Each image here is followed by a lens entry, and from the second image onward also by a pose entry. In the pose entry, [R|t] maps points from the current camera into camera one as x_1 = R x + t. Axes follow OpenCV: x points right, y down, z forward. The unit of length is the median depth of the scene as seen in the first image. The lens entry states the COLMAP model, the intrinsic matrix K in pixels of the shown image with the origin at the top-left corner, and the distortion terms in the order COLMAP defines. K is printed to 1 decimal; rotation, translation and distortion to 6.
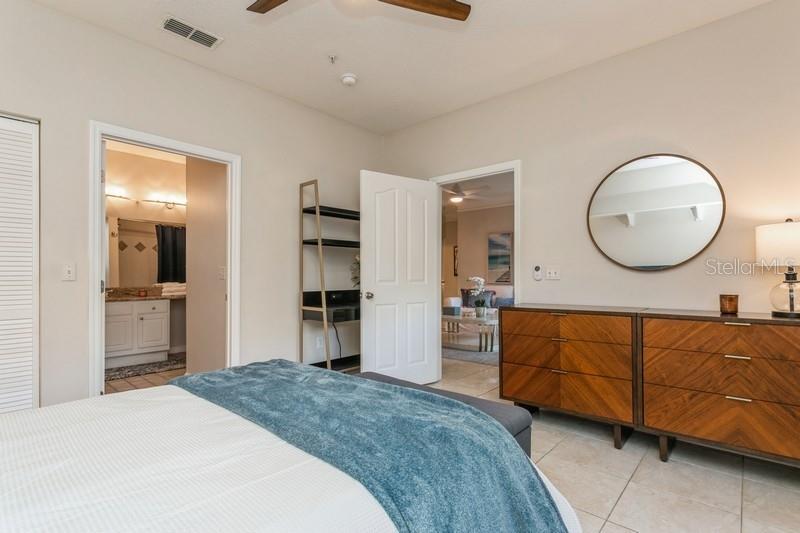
lens RADIAL K [[390.4, 0, 400.1], [0, 390.4, 269.3], [0, 0, 1]] dist [0.003754, 0.002467]
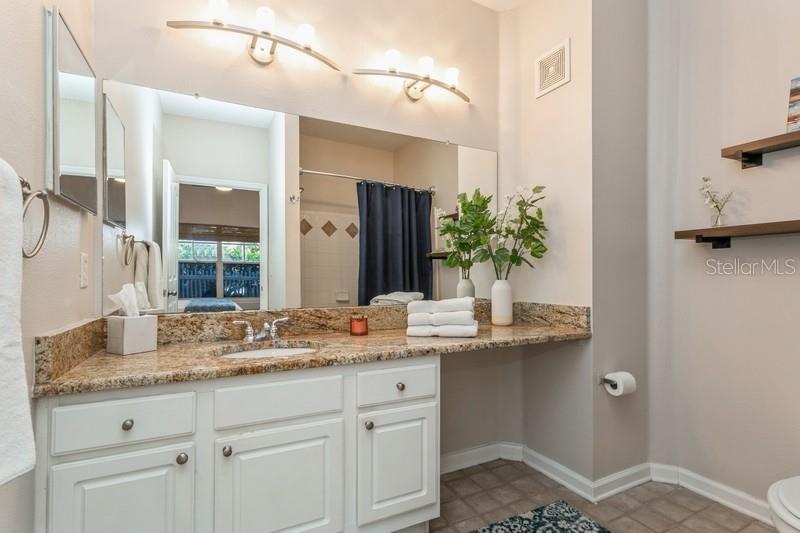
lens RADIAL K [[390.4, 0, 401.6], [0, 390.4, 268.2], [0, 0, 1]] dist [0.003754, 0.002467]
pose [[0.933603, -0.000338, -0.358308, -0.474835], [0.000465, 1.000000, 0.000267, 0.008257], [0.358308, -0.000416, 0.933603, 0.655695]]
